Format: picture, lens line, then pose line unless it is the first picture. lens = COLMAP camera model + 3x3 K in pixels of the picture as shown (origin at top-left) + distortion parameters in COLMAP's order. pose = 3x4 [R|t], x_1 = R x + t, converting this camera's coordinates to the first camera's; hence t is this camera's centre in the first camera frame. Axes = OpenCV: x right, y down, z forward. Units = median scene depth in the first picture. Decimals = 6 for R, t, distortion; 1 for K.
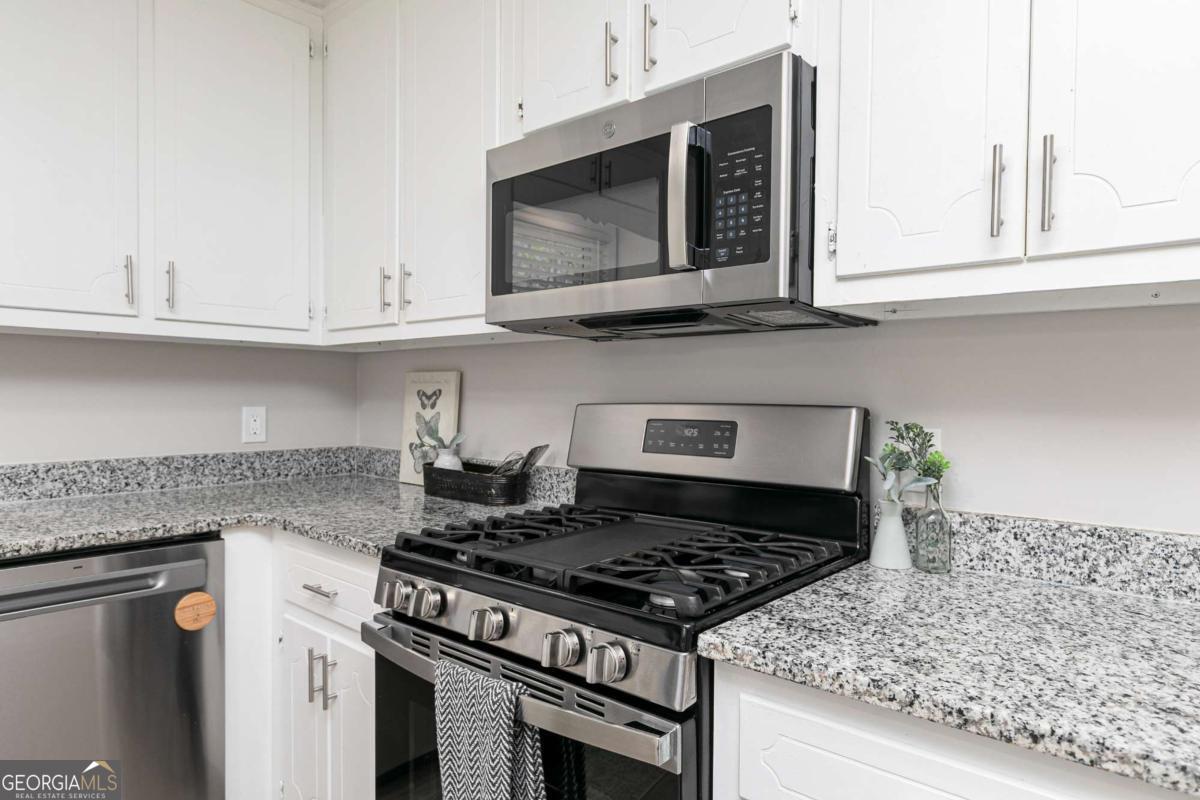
lens RADIAL K [[730.7, 0, 591.4], [0, 730.7, 401.8], [0, 0, 1]] dist [0.004920, -0.001624]
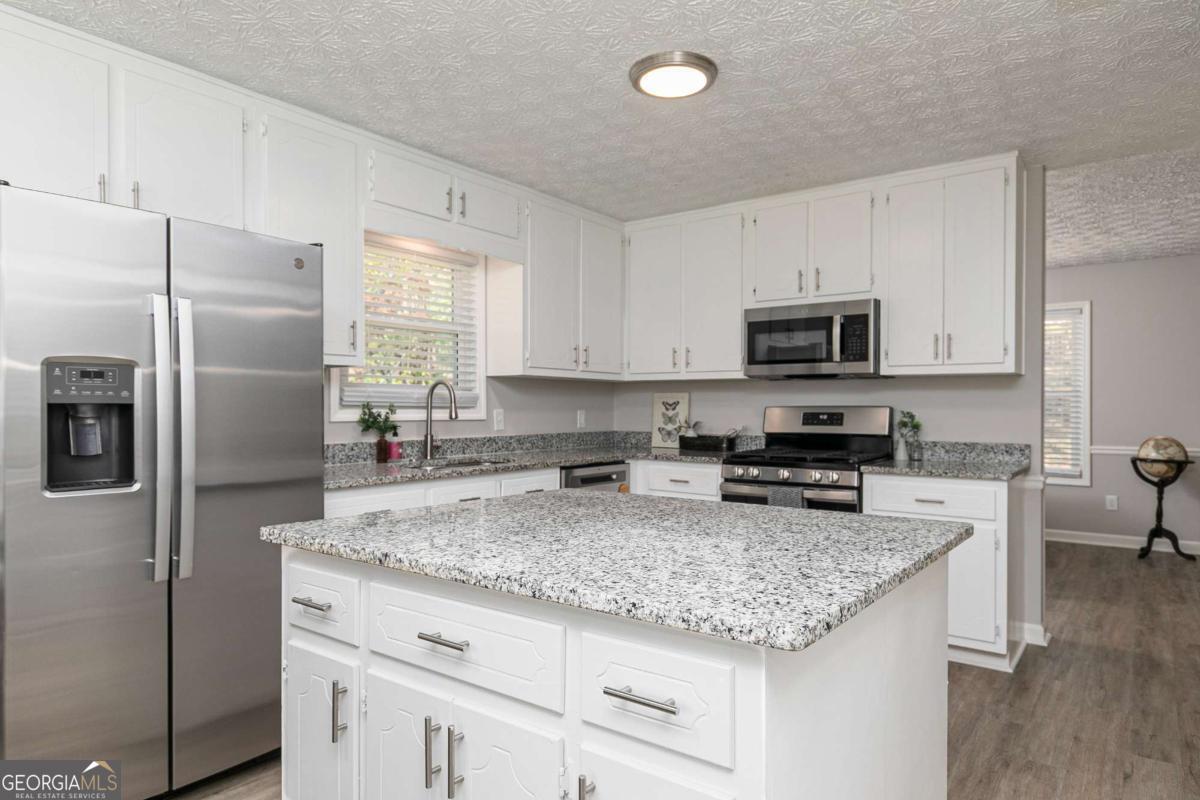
lens RADIAL K [[730.7, 0, 607.6], [0, 730.7, 383.3], [0, 0, 1]] dist [0.004920, -0.001624]
pose [[0.995539, -0.001753, 0.094337, -0.979524], [0.005659, 0.999137, -0.041151, 0.027040], [-0.094183, 0.041501, 0.994689, -1.707408]]
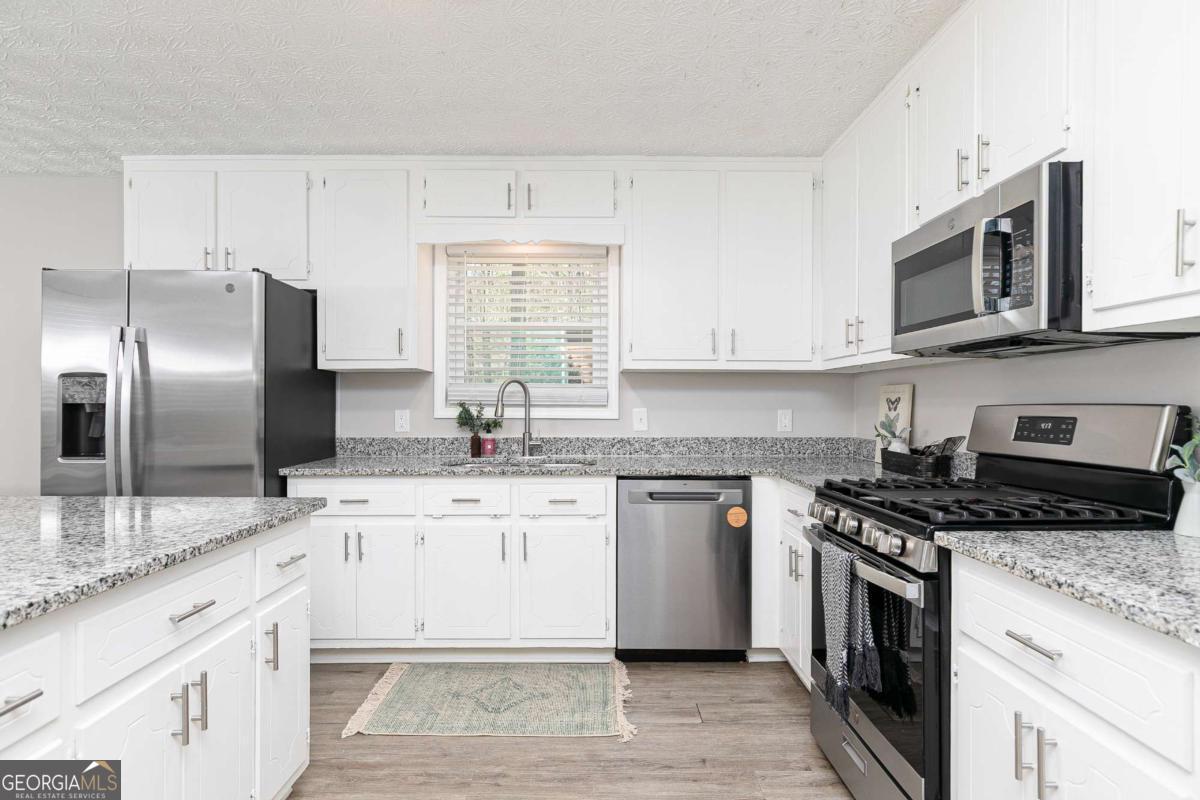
lens RADIAL K [[610.8, 0, 606.1], [0, 610.8, 412.3], [0, 0, 1]] dist [-0.023077, -0.007438]
pose [[0.685915, 0.003846, -0.727671, 0.425756], [-0.004697, 0.999989, 0.000858, 0.022089], [0.727666, 0.002830, 0.685925, -0.368634]]
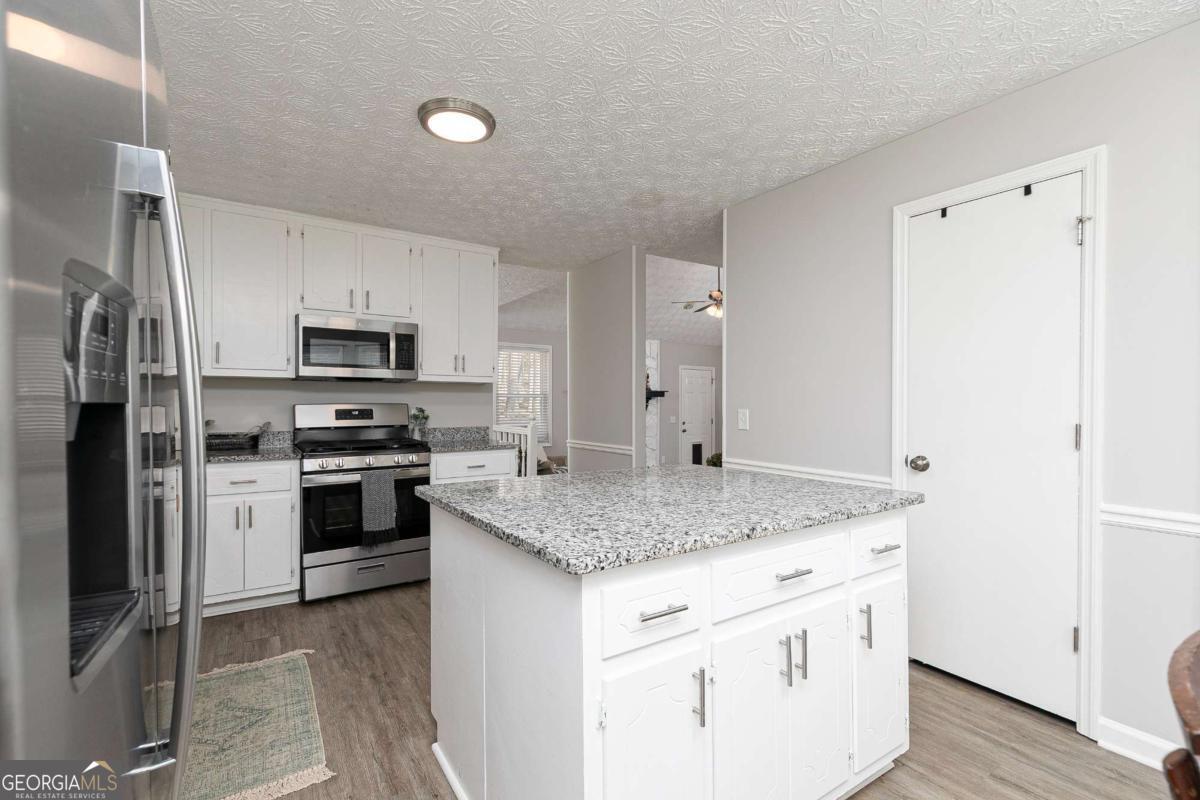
lens RADIAL K [[528.4, 0, 598.6], [0, 528.4, 404.9], [0, 0, 1]] dist [0.000527, -0.000080]
pose [[0.248461, -0.008639, 0.968603, -2.051377], [0.012033, 0.999911, 0.005832, 0.008058], [-0.968567, 0.010206, 0.248543, -0.681079]]
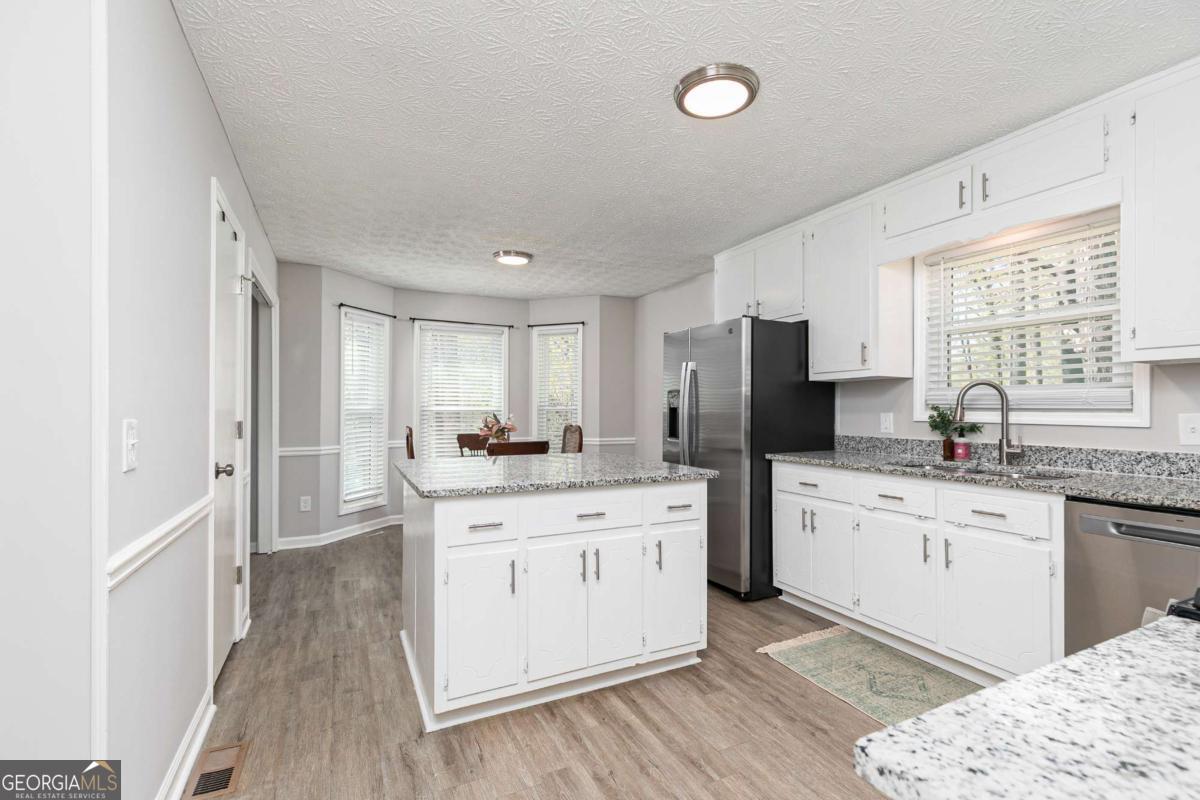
lens RADIAL K [[528.4, 0, 604.9], [0, 528.4, 414.5], [0, 0, 1]] dist [0.000527, -0.000080]
pose [[-0.358083, 0.004715, -0.933678, 0.739197], [-0.012658, 0.999871, 0.009904, 0.017928], [0.933604, 0.015365, -0.357977, 0.319247]]
